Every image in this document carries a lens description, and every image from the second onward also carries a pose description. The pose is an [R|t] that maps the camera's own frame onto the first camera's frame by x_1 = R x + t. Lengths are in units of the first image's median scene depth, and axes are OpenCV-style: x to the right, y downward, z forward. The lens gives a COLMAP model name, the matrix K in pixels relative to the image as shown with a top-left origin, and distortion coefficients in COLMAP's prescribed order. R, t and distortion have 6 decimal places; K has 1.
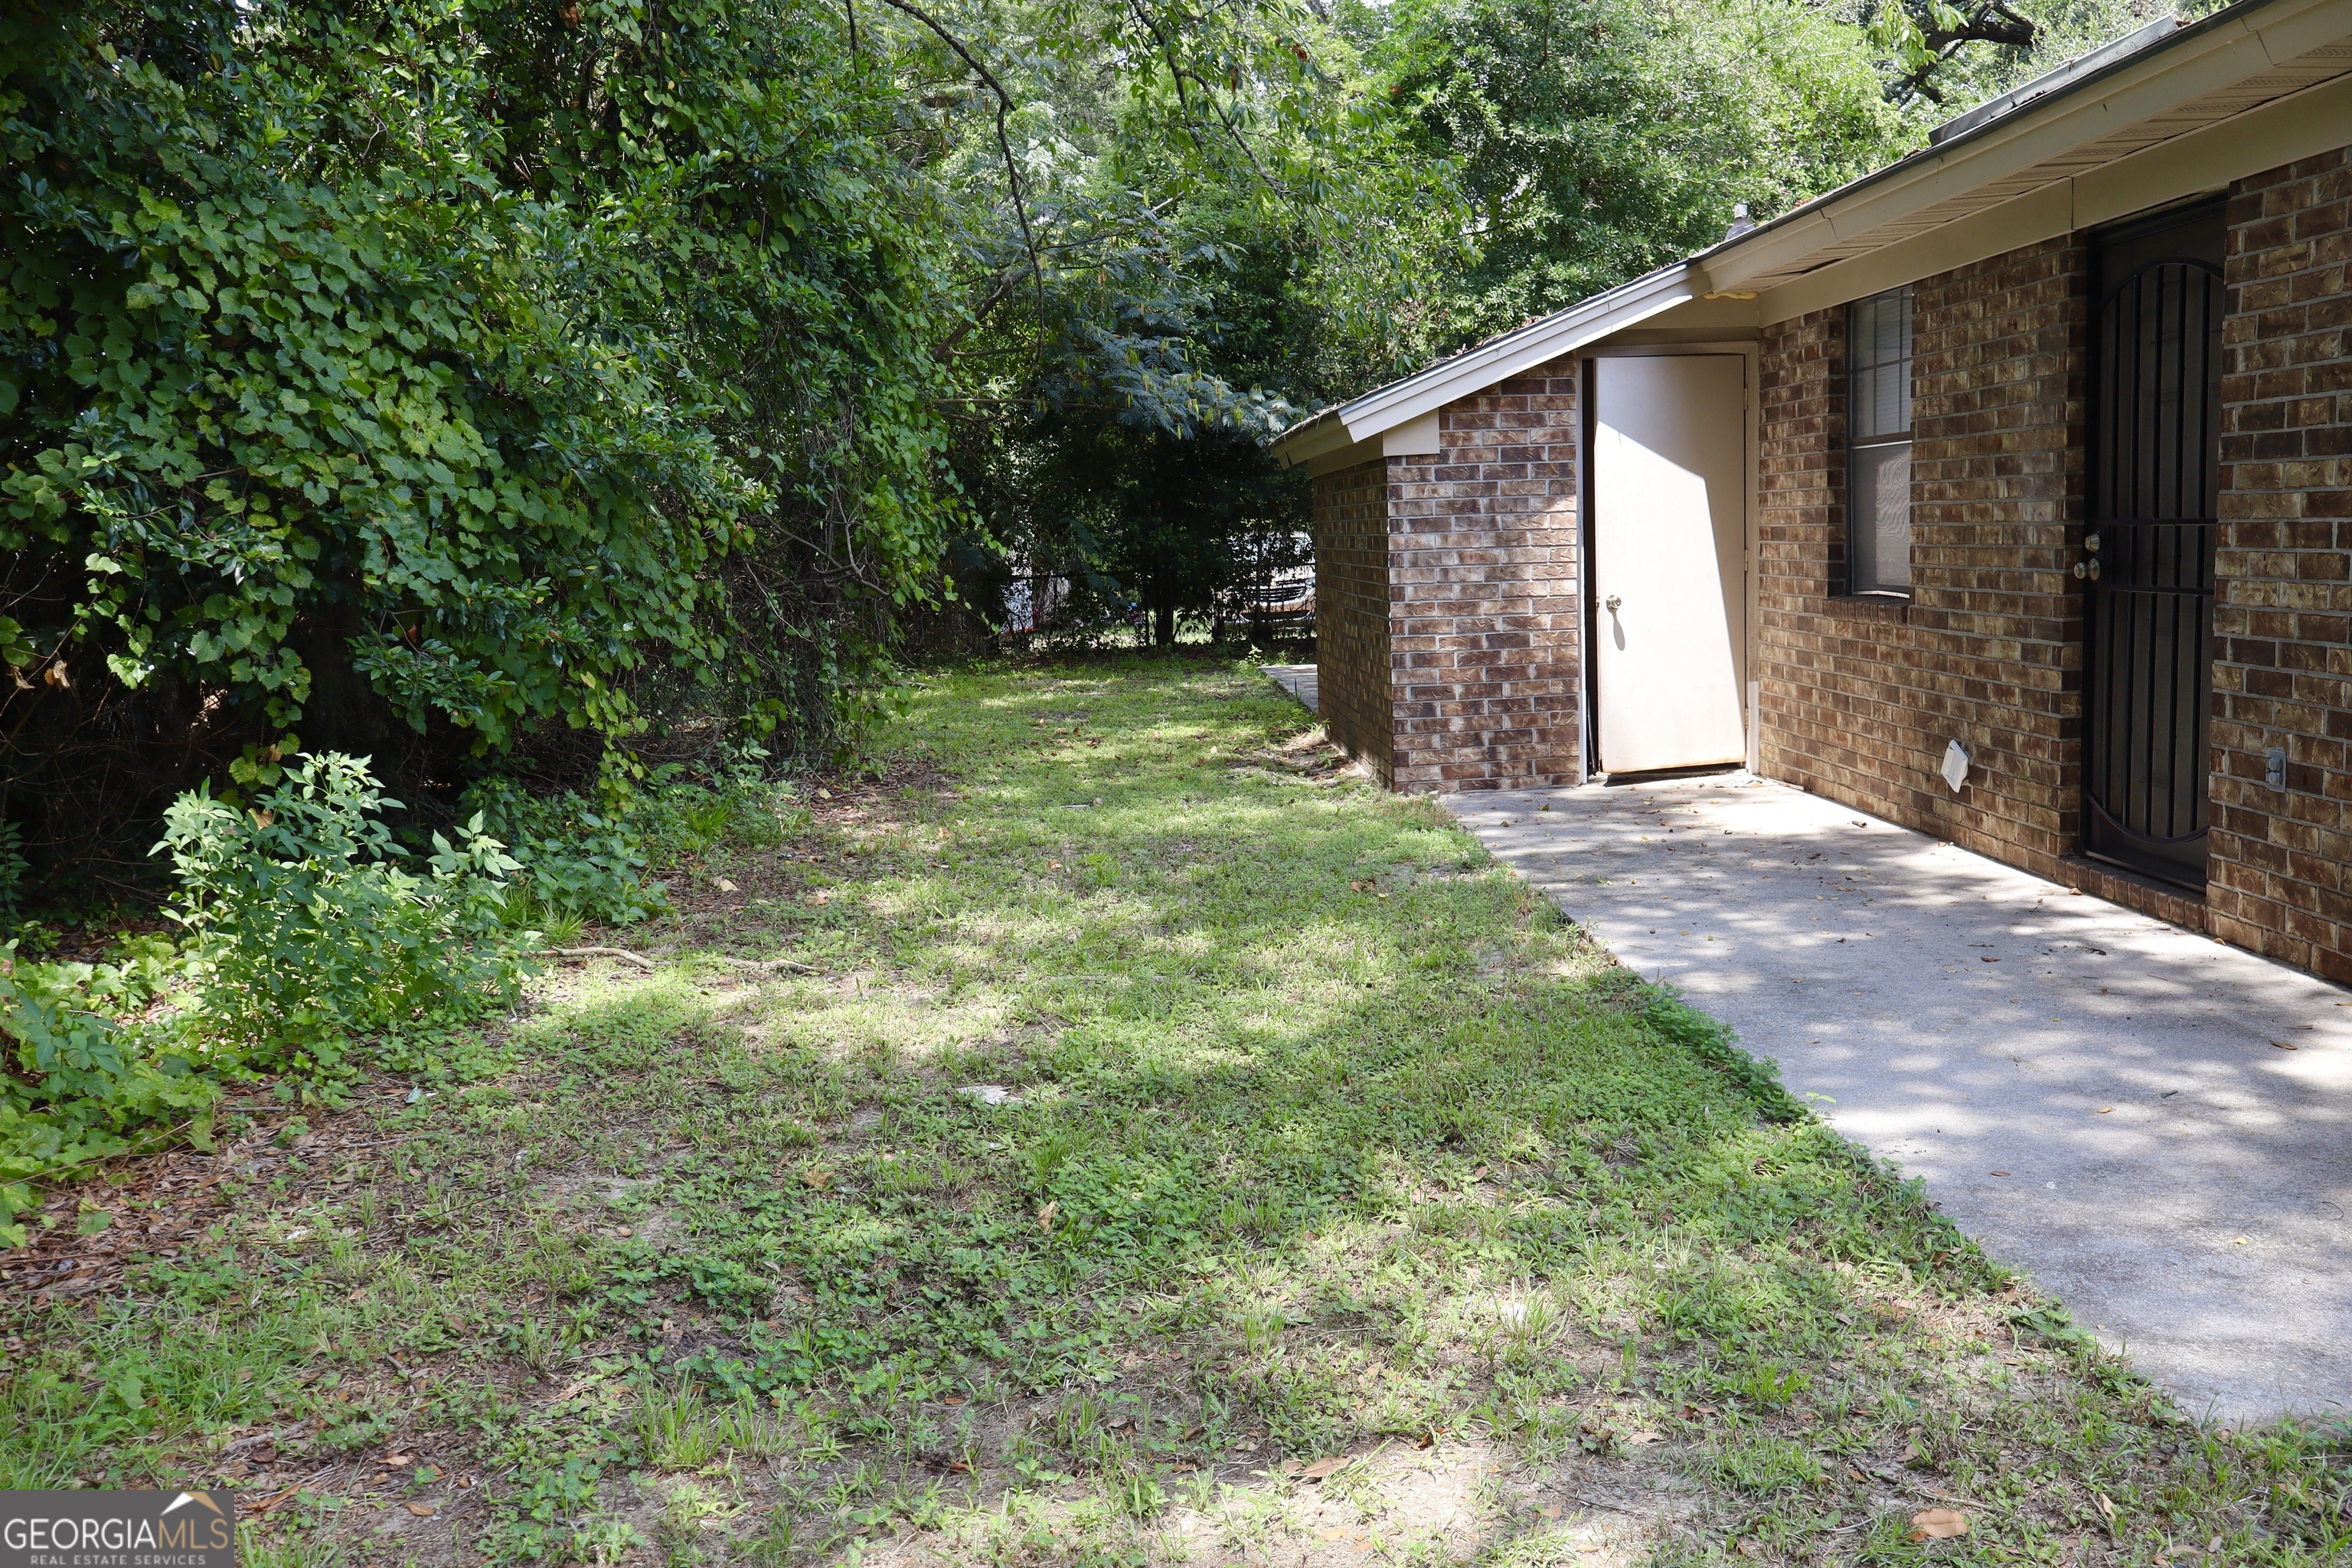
lens RADIAL K [[1992.1, 0, 1179.9], [0, 1992.1, 814.7], [0, 0, 1]] dist [-0.008061, 0.018578]
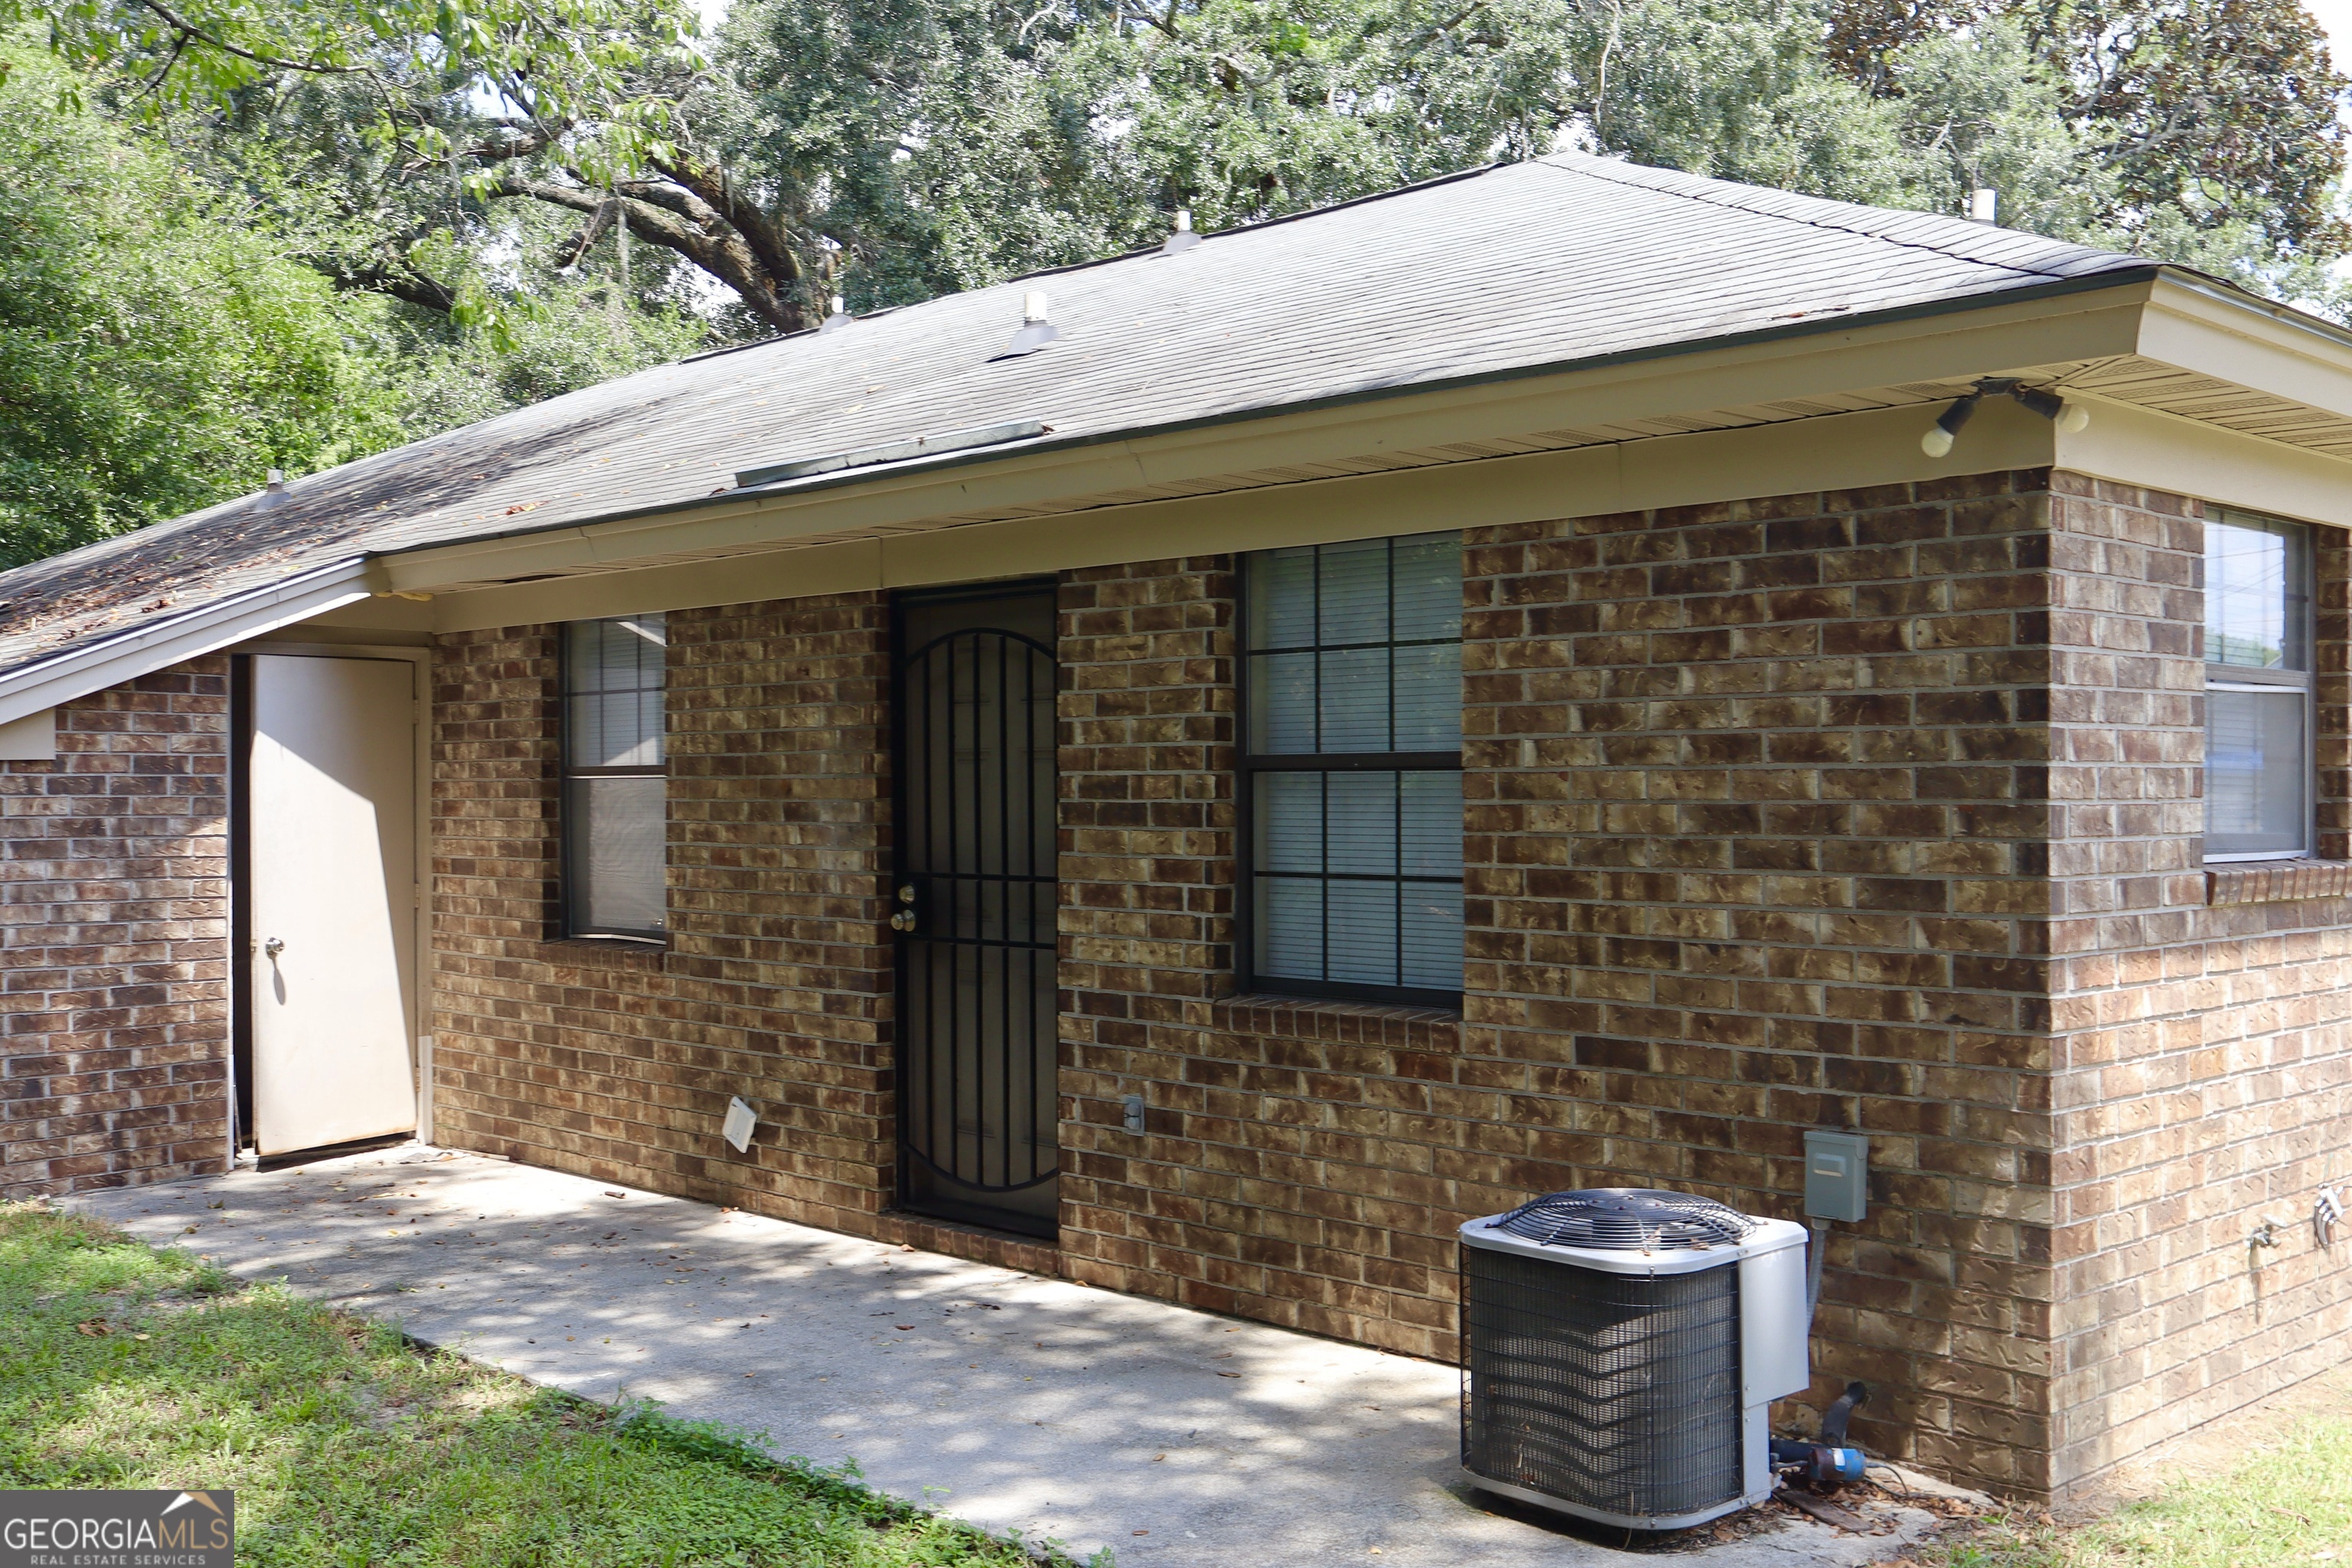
lens RADIAL K [[2500.1, 0, 1052.5], [0, 2500.1, 805.1], [0, 0, 1]] dist [0.011900, 0.016467]
pose [[0.739547, 0.025687, 0.672615, -0.262133], [0.070408, 0.990838, -0.115254, -0.024250], [-0.669413, 0.132594, 0.730962, 0.019958]]
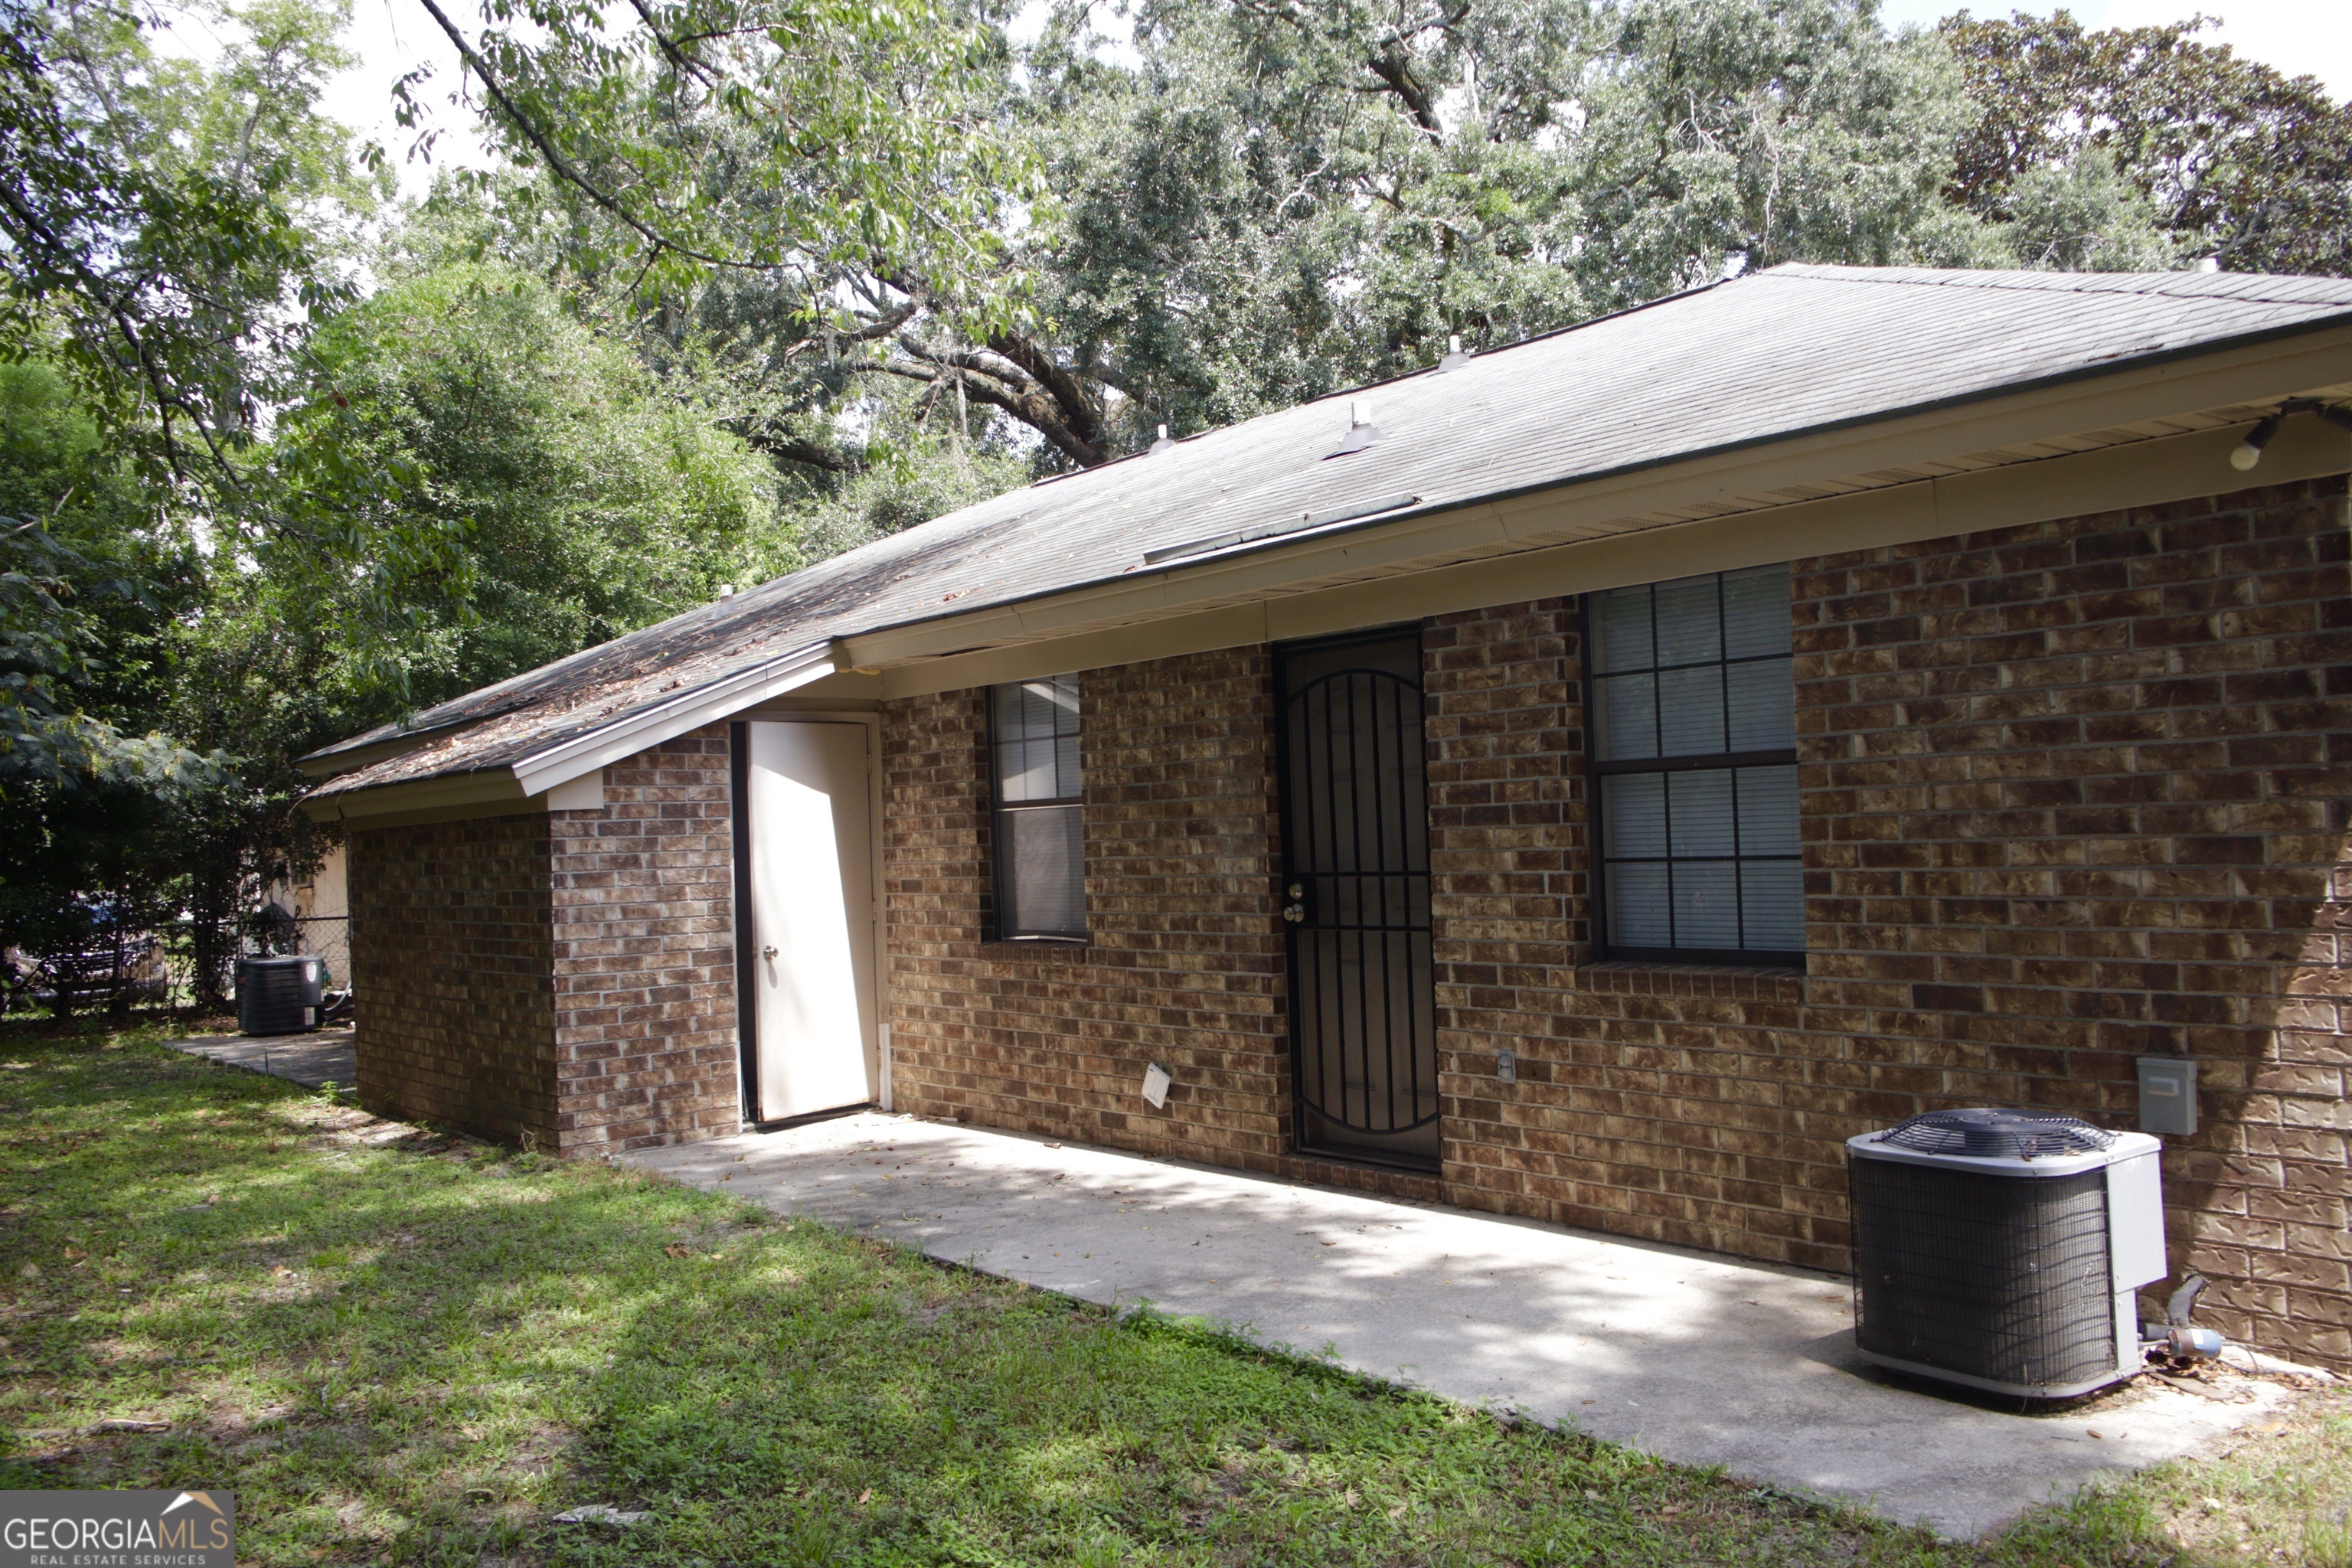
lens RADIAL K [[2024.2, 0, 1029.8], [0, 2024.2, 811.2], [0, 0, 1]] dist [0.011344, -0.004546]
pose [[0.808957, 0.015317, 0.587668, -0.315710], [0.089093, 0.984919, -0.148312, -0.012121], [-0.581077, 0.172335, 0.795393, 0.077848]]
